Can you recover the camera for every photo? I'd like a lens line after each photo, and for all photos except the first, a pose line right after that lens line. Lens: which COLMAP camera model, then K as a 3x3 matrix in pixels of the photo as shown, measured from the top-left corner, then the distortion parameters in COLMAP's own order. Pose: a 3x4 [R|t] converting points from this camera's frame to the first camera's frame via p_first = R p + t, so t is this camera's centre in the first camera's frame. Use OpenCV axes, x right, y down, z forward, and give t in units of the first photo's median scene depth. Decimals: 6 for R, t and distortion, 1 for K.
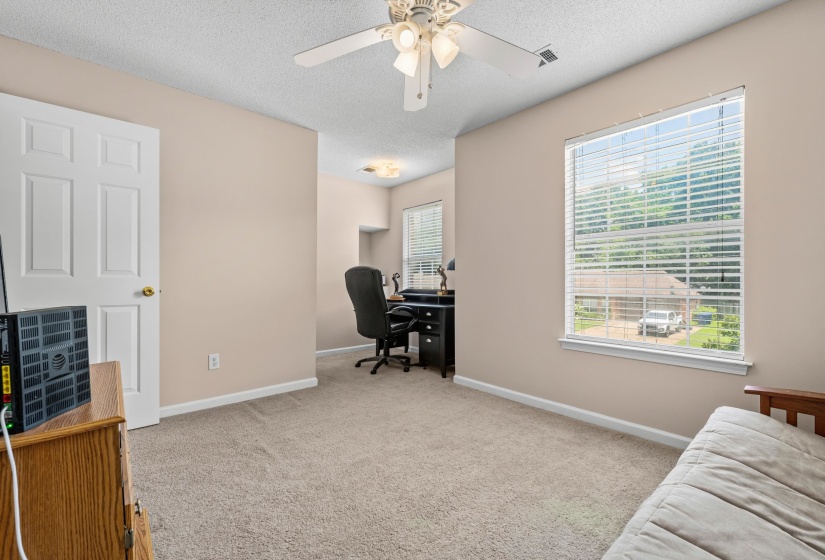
lens RADIAL K [[341.2, 0, 412.5], [0, 341.2, 280.0], [0, 0, 1]] dist [0.000321, -0.000008]
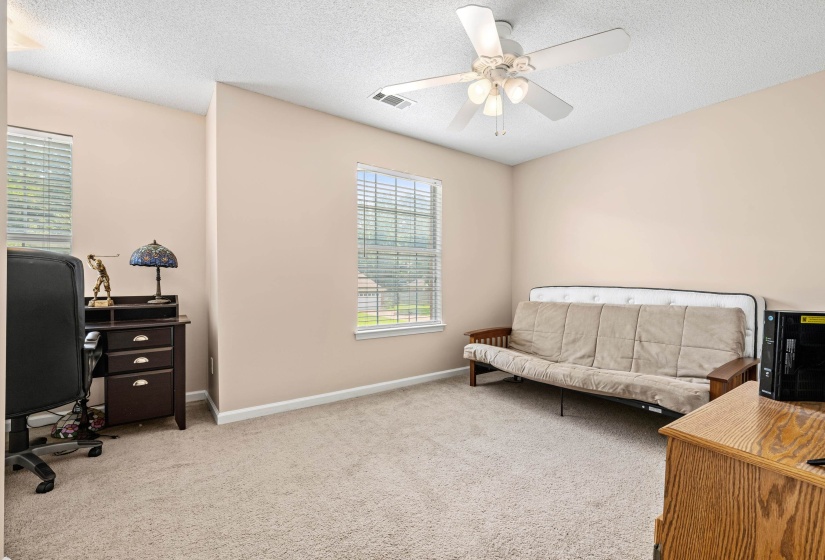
lens RADIAL K [[341.2, 0, 412.5], [0, 341.2, 280.0], [0, 0, 1]] dist [0.000321, -0.000008]
pose [[0.125130, -0.005585, 0.992125, -0.545833], [-0.013969, 0.999875, 0.007391, -0.014364], [-0.992042, -0.014783, 0.125036, 0.514935]]
